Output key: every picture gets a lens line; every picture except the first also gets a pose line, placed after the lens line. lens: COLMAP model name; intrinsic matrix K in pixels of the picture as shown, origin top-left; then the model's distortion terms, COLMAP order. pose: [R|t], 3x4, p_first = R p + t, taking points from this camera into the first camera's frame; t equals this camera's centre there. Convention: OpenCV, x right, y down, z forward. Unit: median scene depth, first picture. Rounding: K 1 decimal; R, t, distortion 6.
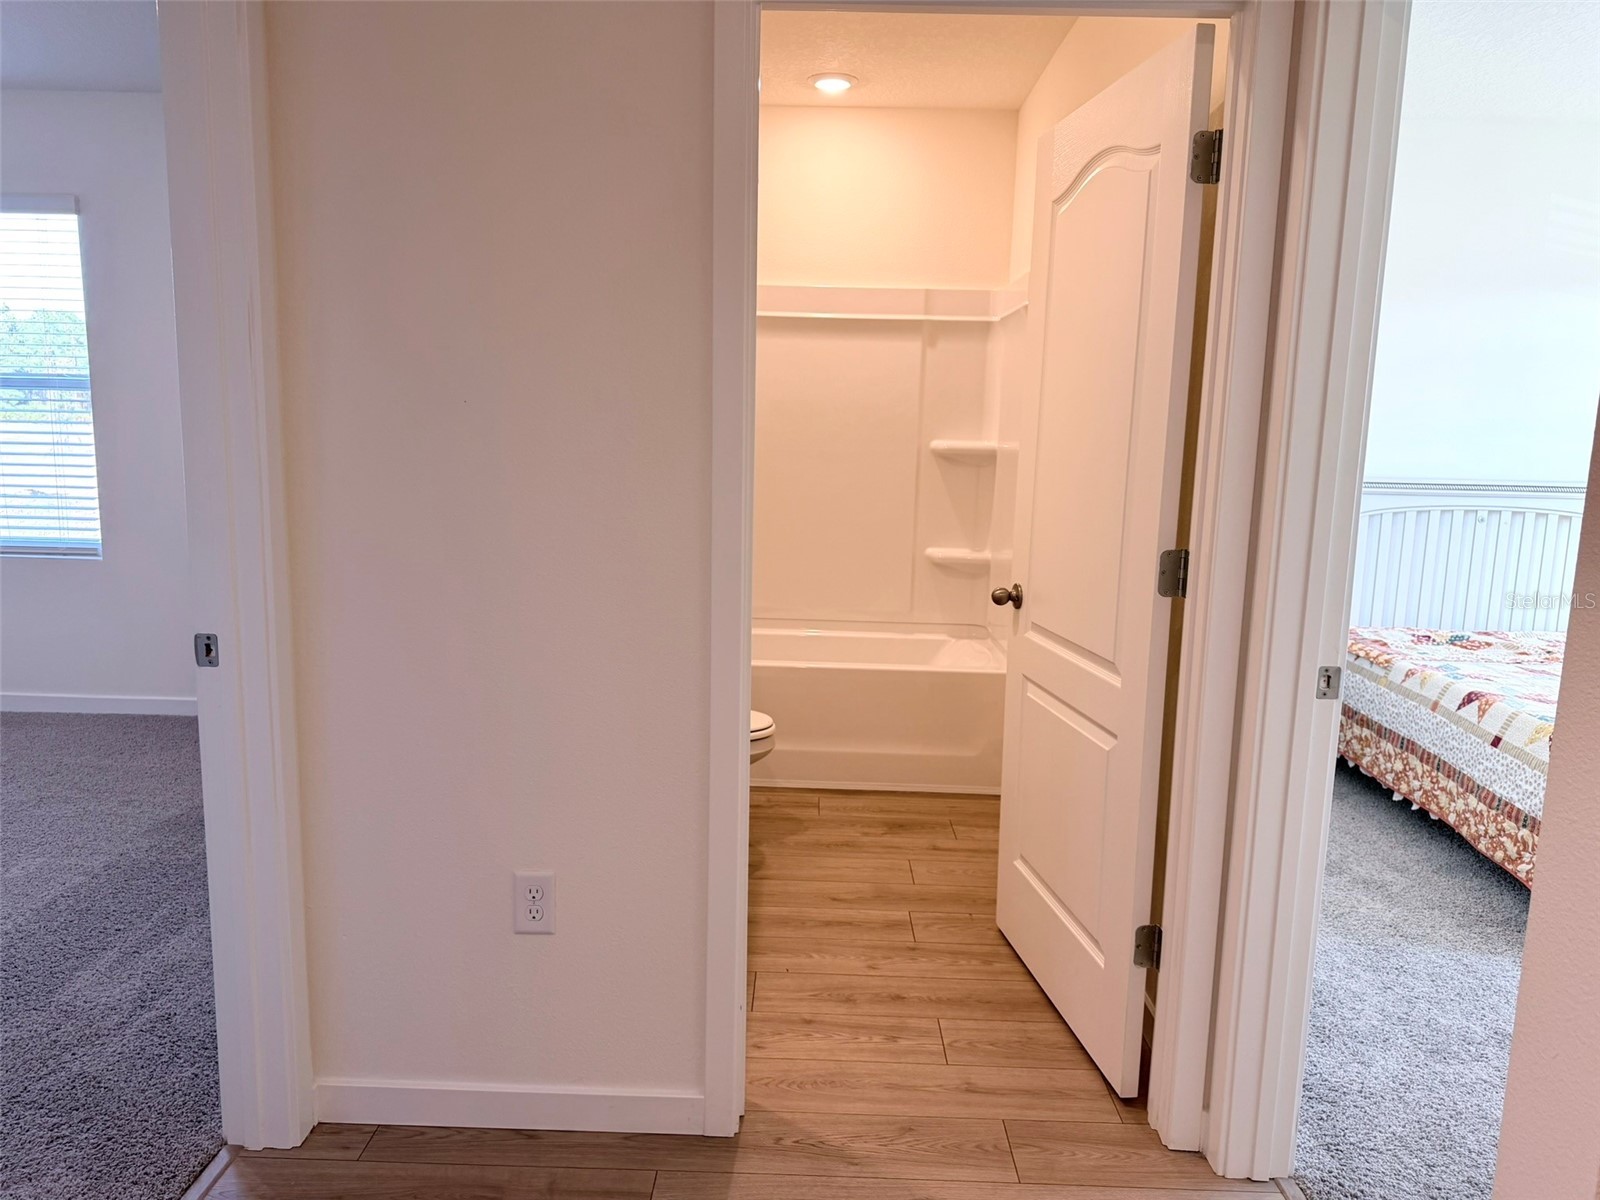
lens RADIAL K [[1130.5, 0, 807.5], [0, 1130.5, 621.7], [0, 0, 1]] dist [0.031223, -0.035372]
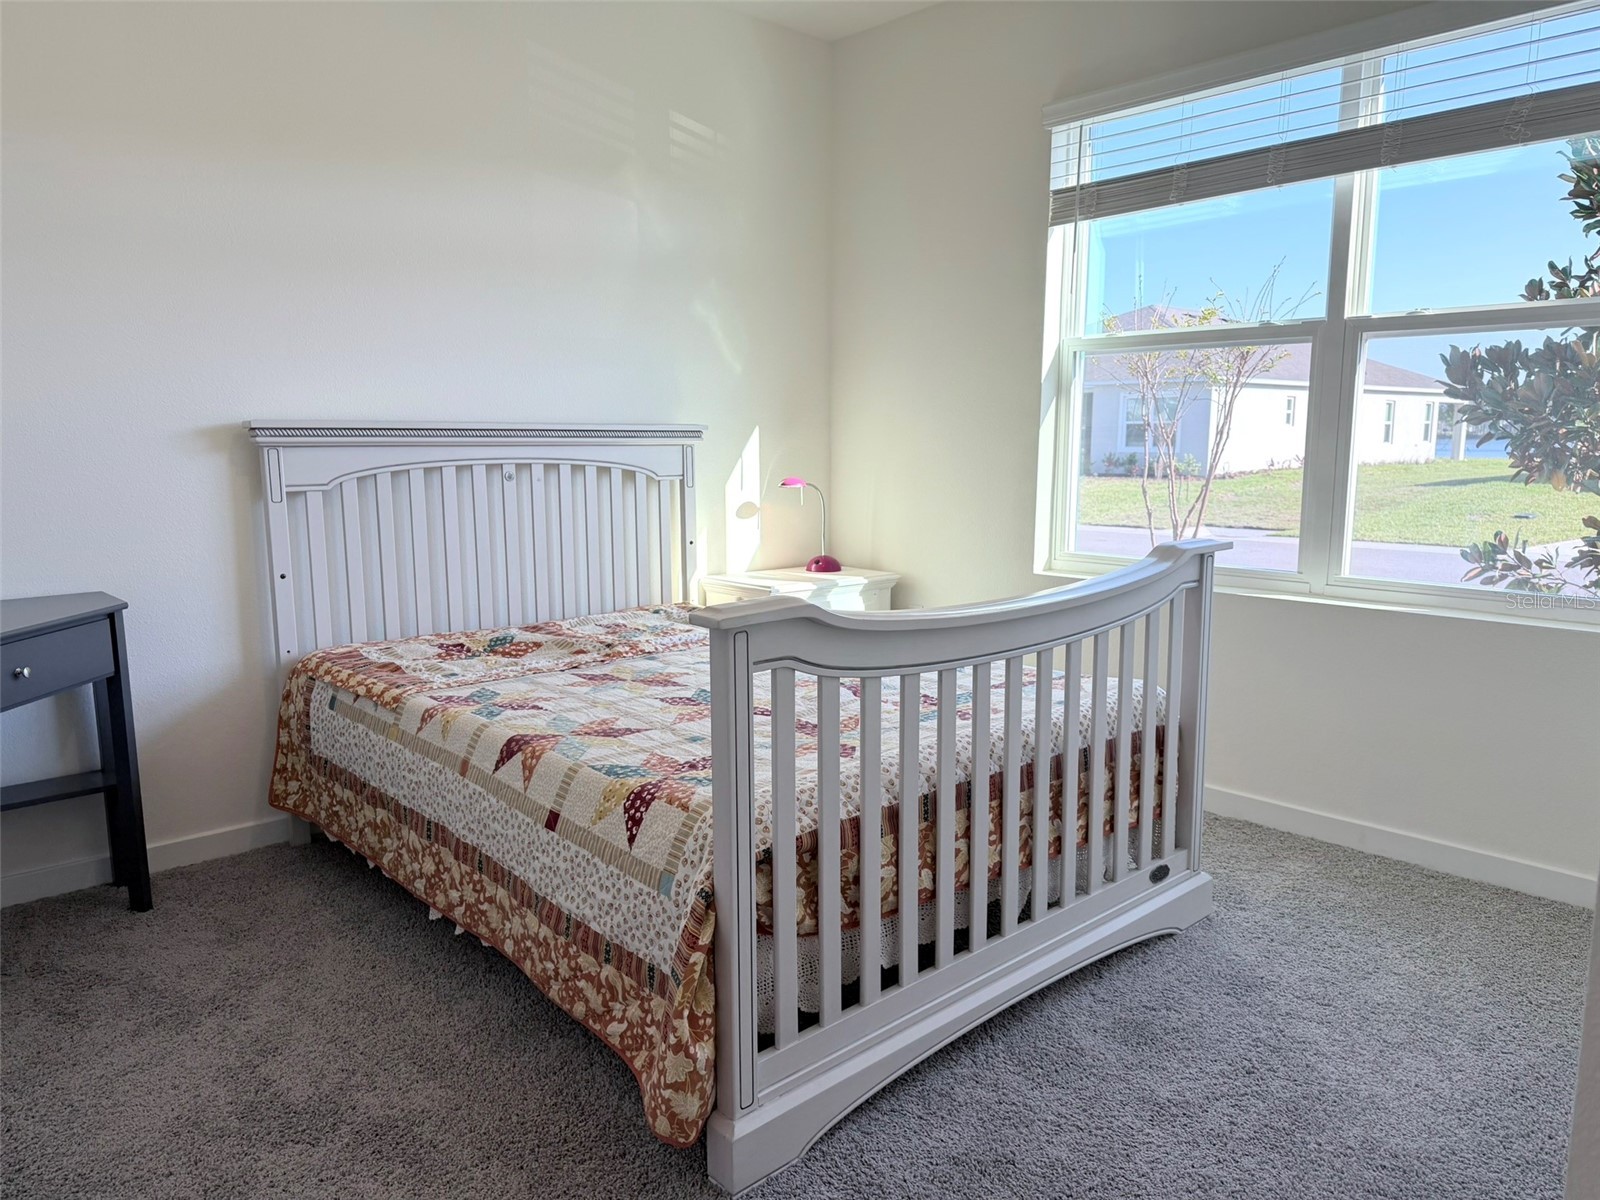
lens RADIAL K [[1130.5, 0, 788.8], [0, 1130.5, 594.6], [0, 0, 1]] dist [0.031223, -0.035372]
pose [[0.736184, -0.113590, 0.667181, 0.278667], [0.126034, 0.991580, 0.029751, -0.015796], [-0.664942, 0.062185, 0.744301, 0.413333]]
